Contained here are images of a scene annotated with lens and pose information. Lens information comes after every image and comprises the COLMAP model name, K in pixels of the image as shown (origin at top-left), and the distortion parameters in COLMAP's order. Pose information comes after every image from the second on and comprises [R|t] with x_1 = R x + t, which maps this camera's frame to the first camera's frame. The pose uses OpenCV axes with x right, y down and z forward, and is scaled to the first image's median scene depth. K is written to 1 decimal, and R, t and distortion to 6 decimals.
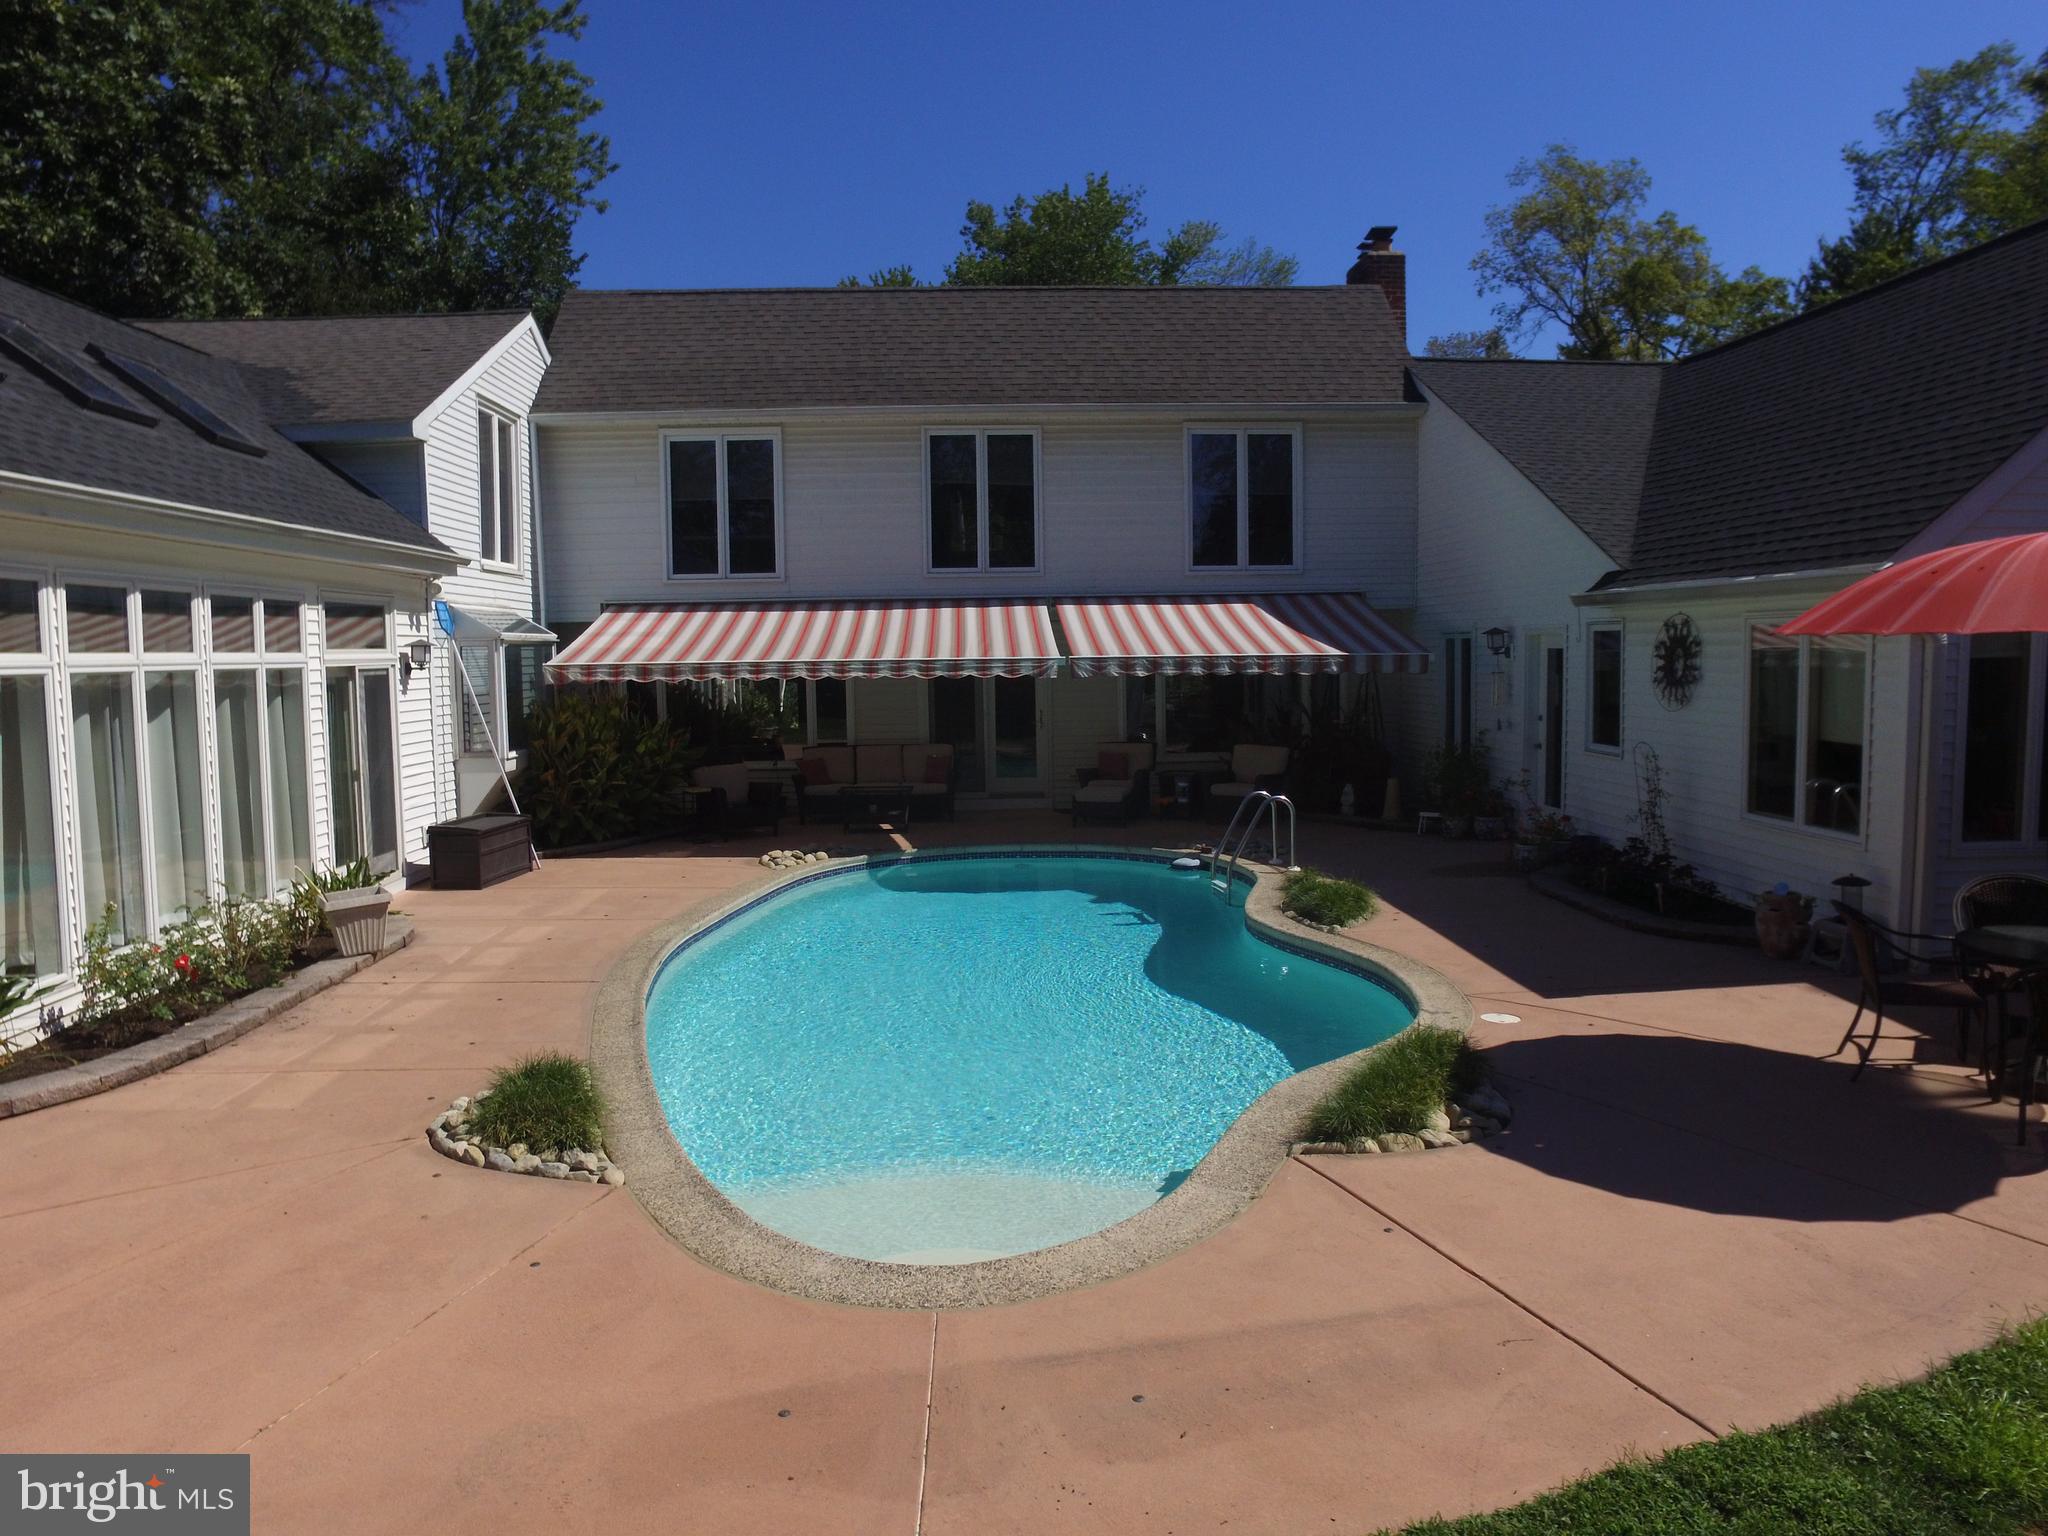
lens RADIAL K [[1376.6, 0, 1024.0], [0, 1376.6, 768.0], [0, 0, 1]] dist [-0.121514, 0.085386]
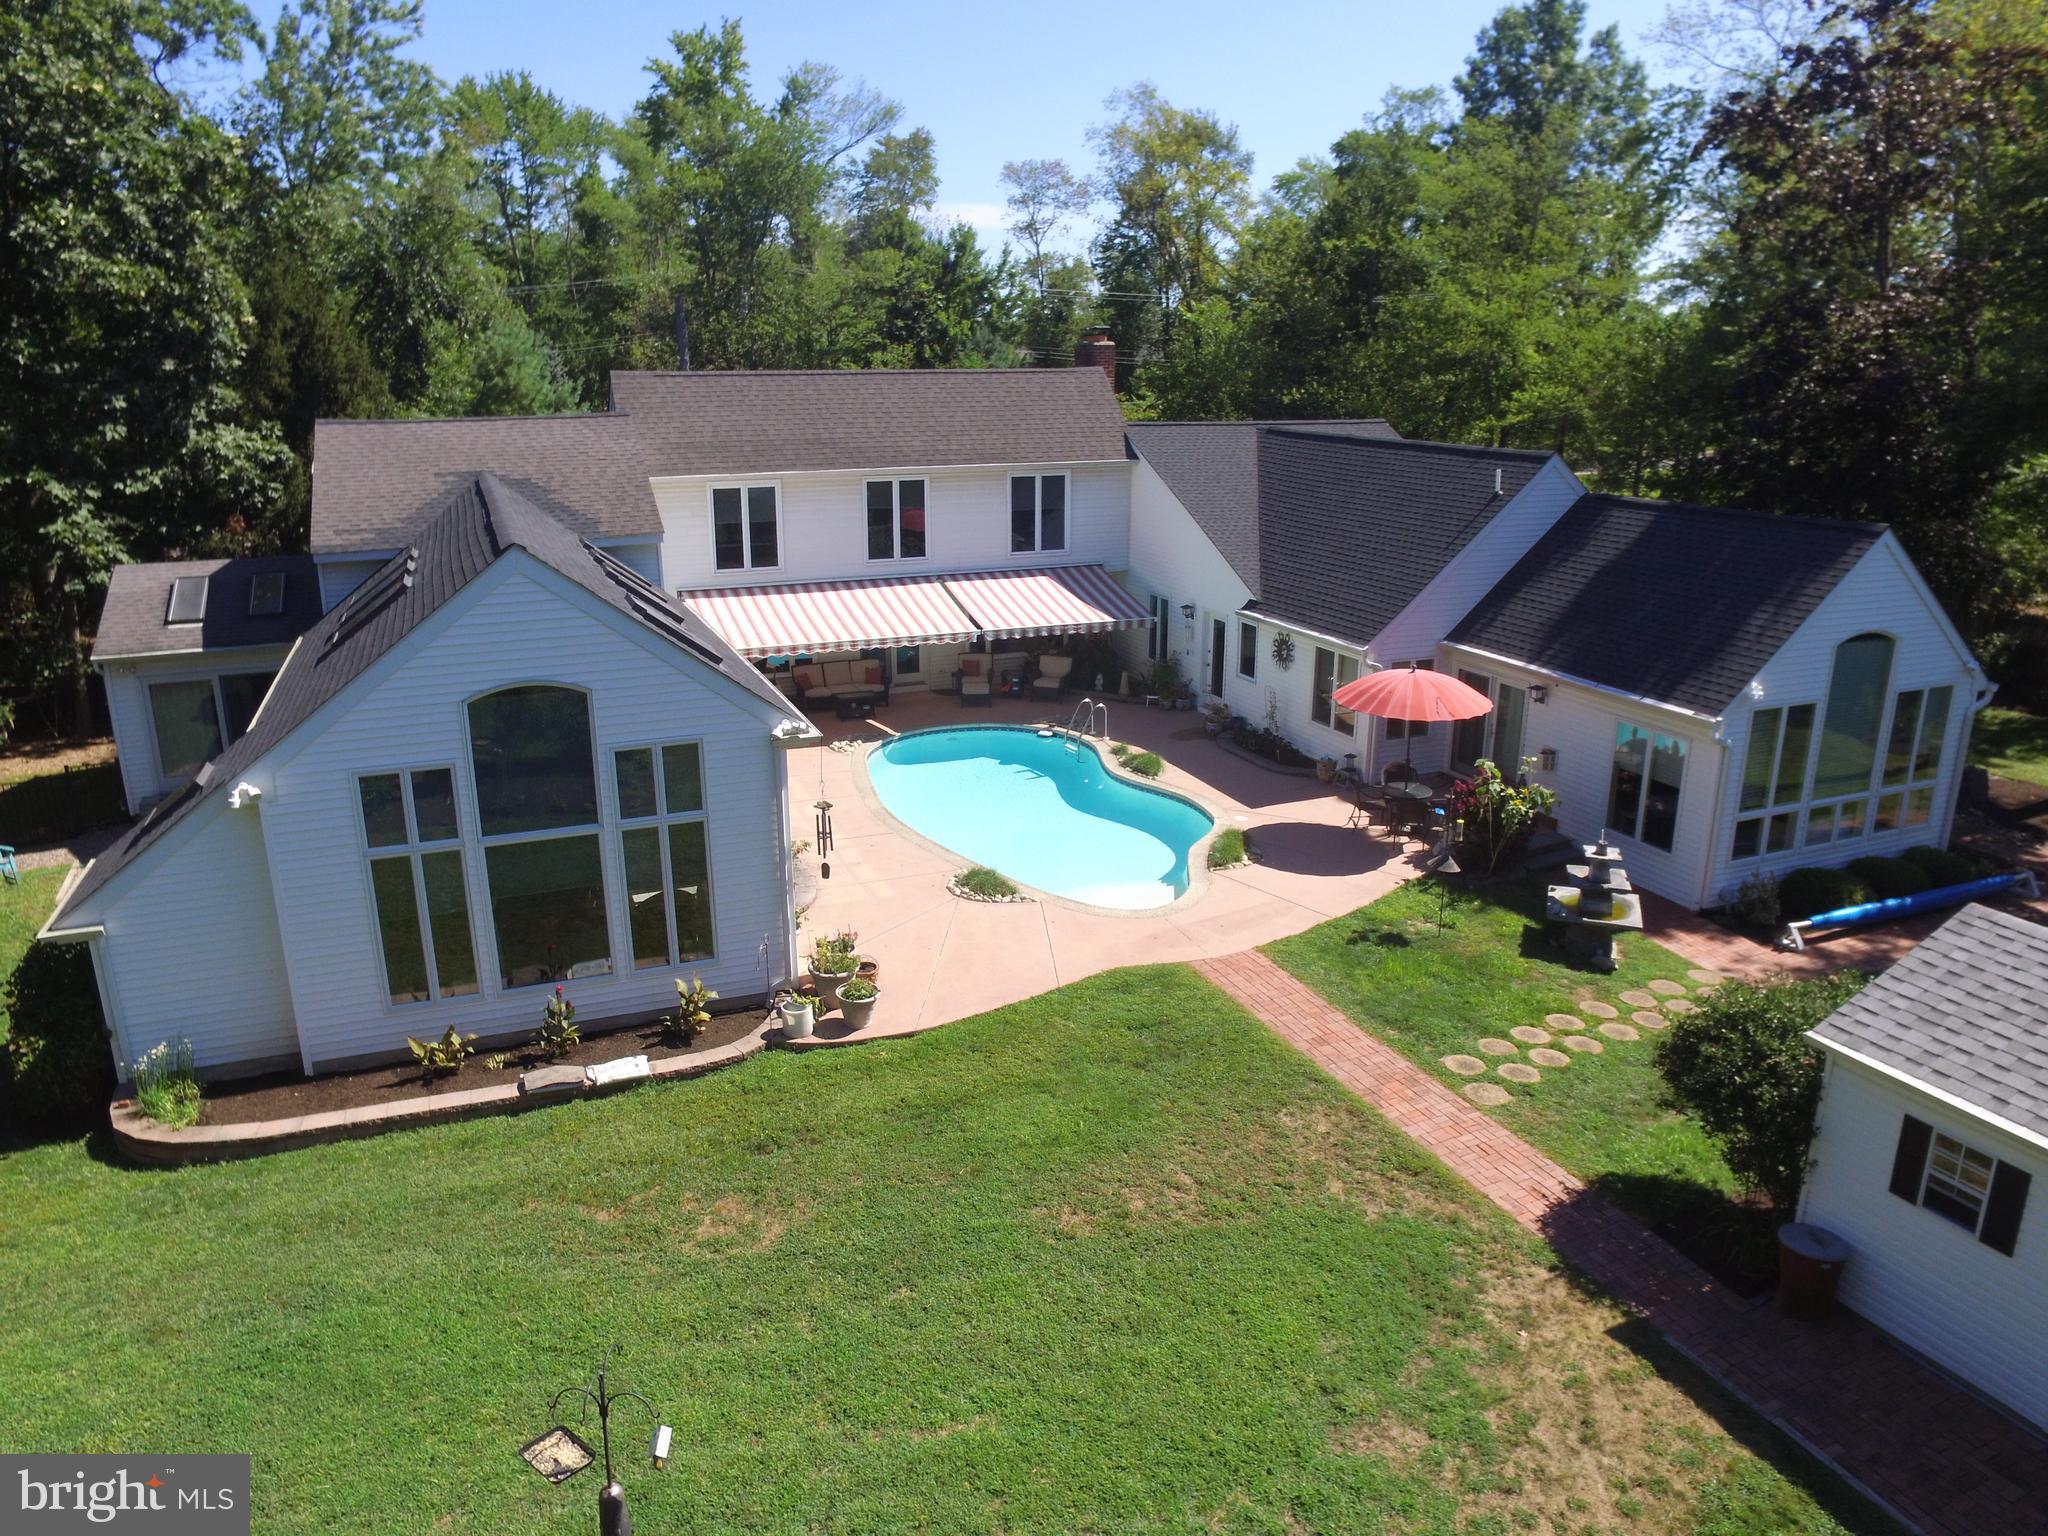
lens RADIAL K [[1376.6, 0, 1024.0], [0, 1376.6, 768.0], [0, 0, 1]] dist [-0.121514, 0.085386]
pose [[0.941311, -0.083124, 0.327145, -0.552802], [0.016590, 0.979425, 0.201127, -0.276687], [-0.337133, -0.183896, 0.923322, -0.816310]]
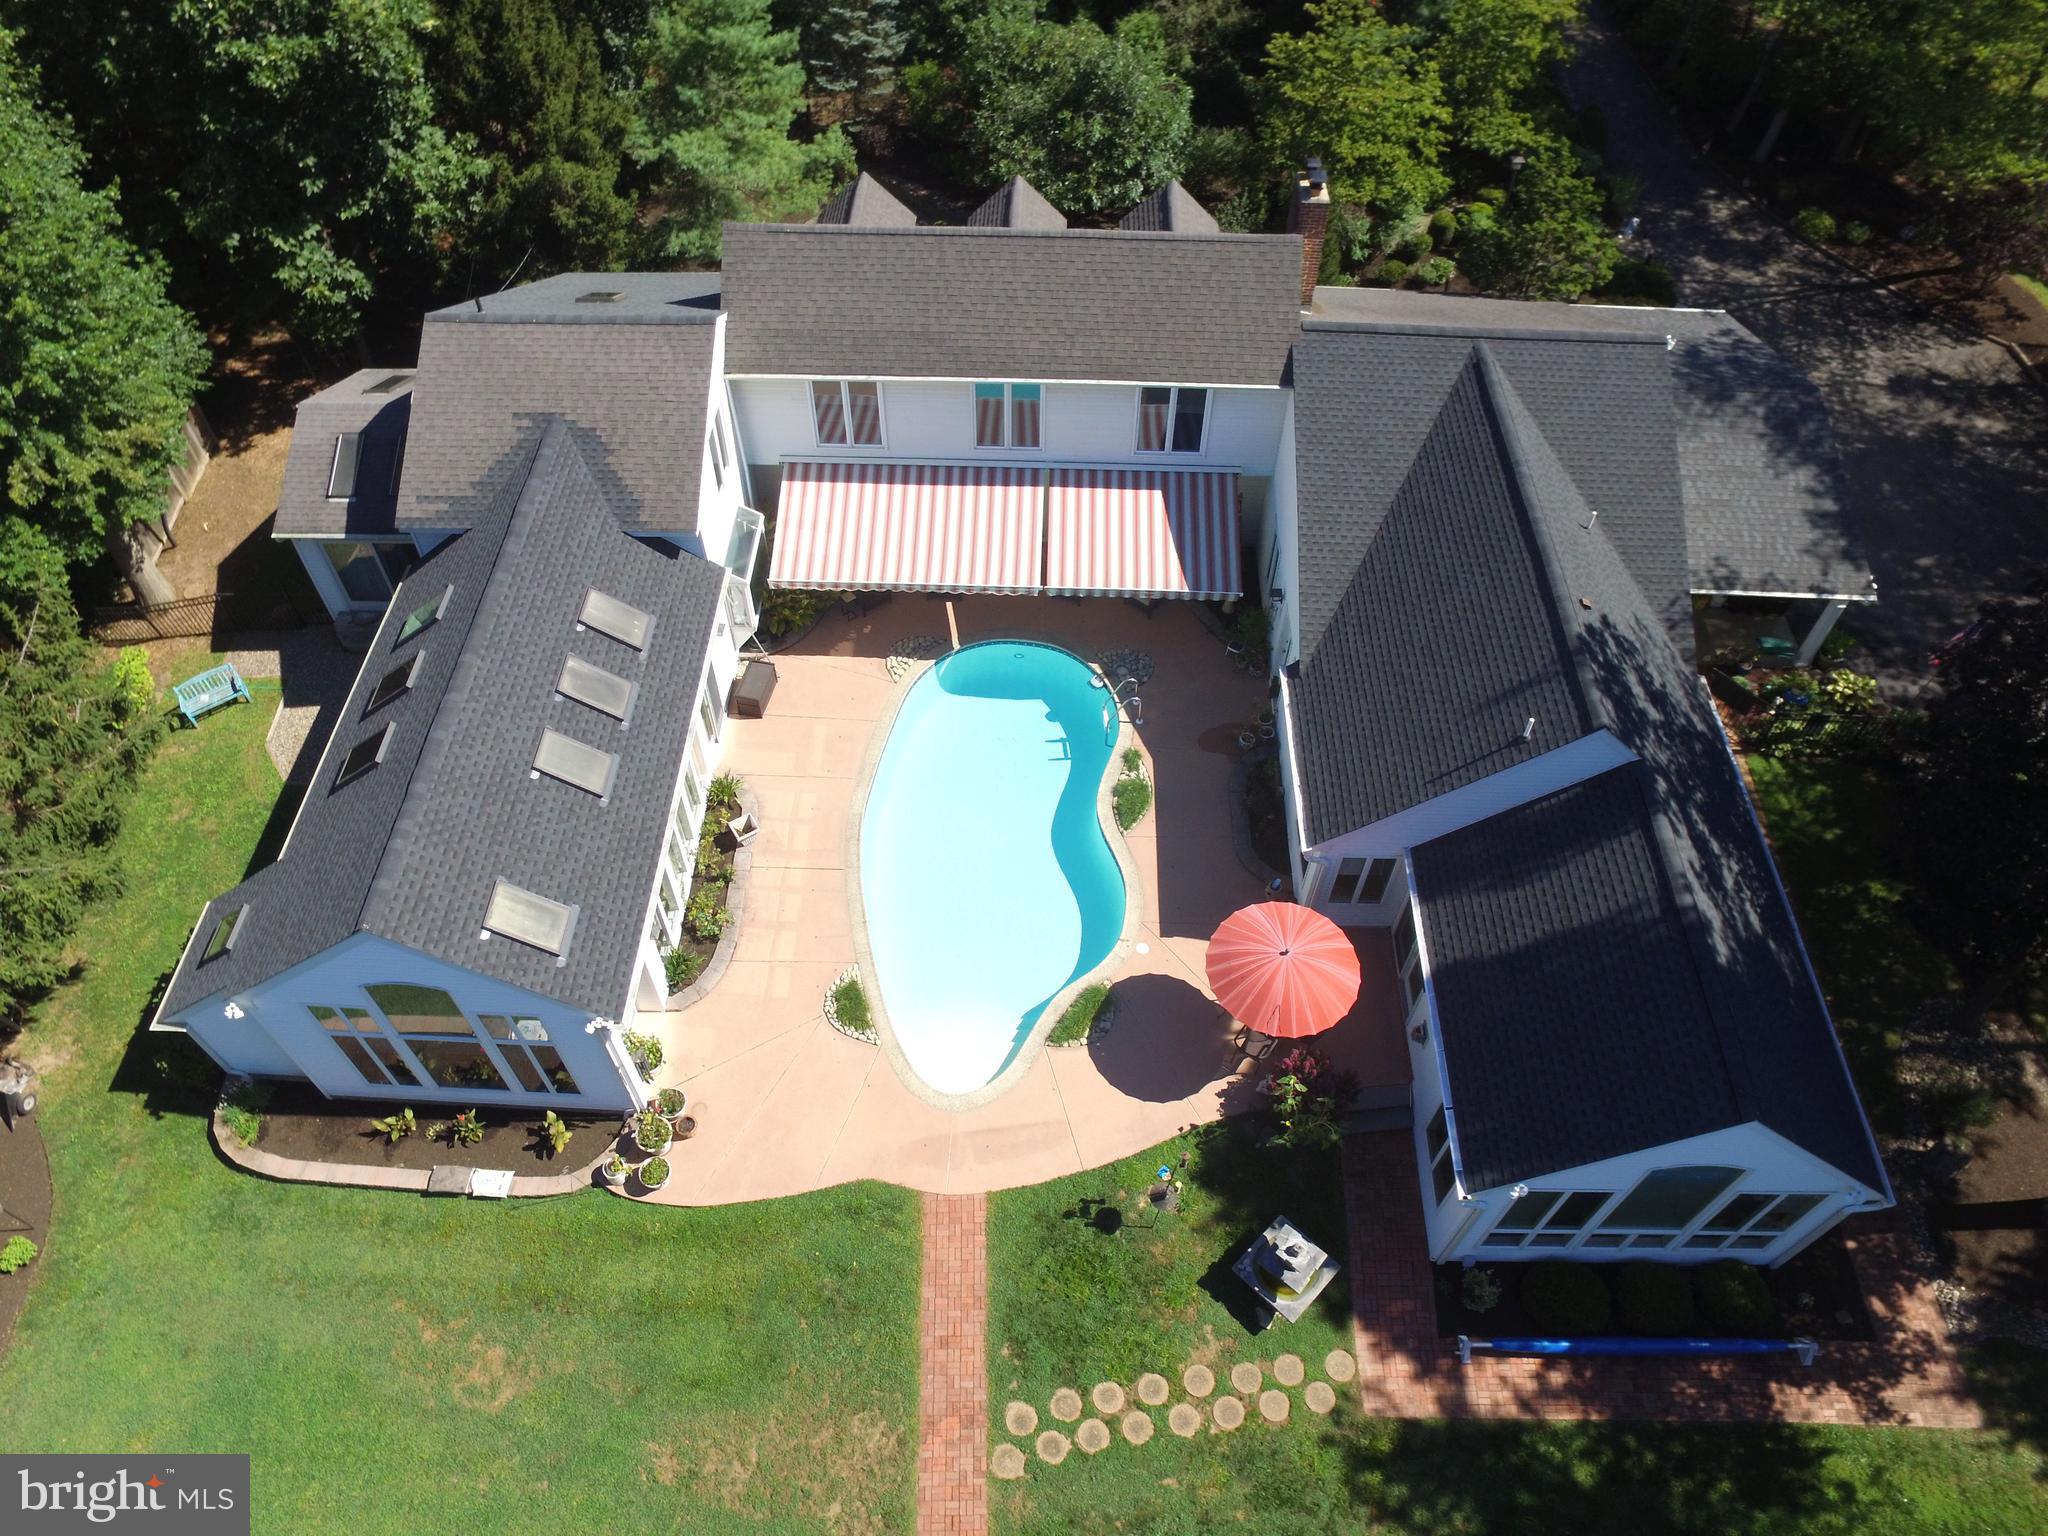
lens RADIAL K [[1376.6, 0, 1024.0], [0, 1376.6, 768.0], [0, 0, 1]] dist [-0.121514, 0.085386]
pose [[0.996969, 0.071601, -0.030436, 0.079857], [-0.026921, 0.684513, 0.728503, -1.282329], [0.072996, -0.725476, 0.684366, -0.469536]]
